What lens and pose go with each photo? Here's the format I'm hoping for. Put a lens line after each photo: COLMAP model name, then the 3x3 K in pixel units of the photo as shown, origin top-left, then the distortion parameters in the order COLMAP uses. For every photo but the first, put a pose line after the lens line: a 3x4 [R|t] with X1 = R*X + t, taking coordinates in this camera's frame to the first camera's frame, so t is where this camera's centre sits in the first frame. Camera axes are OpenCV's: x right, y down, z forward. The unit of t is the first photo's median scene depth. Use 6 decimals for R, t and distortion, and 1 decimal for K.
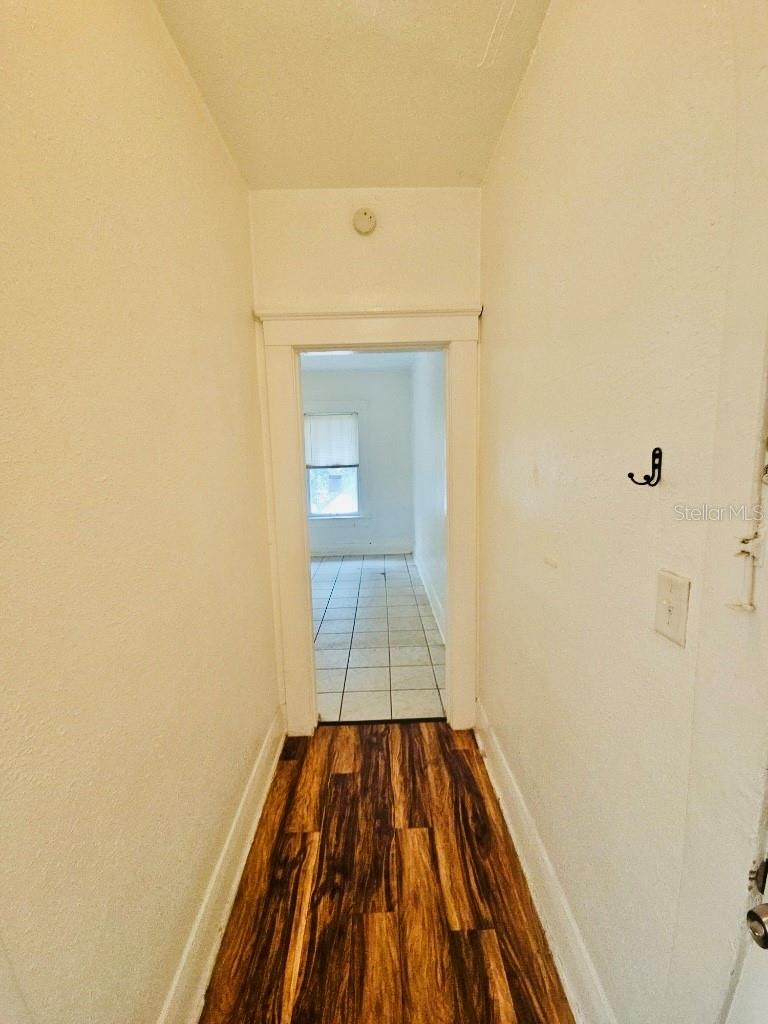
lens RADIAL K [[413.9, 0, 386.8], [0, 413.9, 514.8], [0, 0, 1]] dist [0.009490, -0.008599]
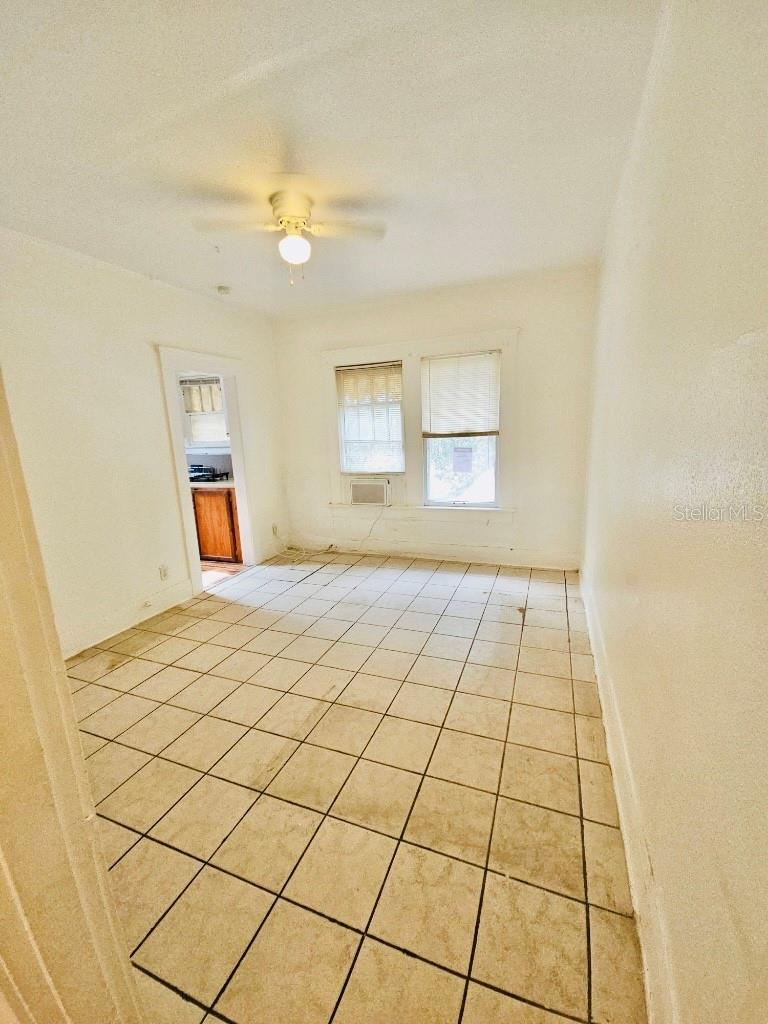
lens RADIAL K [[413.9, 0, 393.9], [0, 413.9, 507.4], [0, 0, 1]] dist [0.009490, -0.008599]
pose [[0.928316, 0.064030, -0.366237, 0.033239], [-0.041013, 0.996683, 0.070296, -0.049887], [0.369523, -0.050236, 0.927862, 0.399759]]
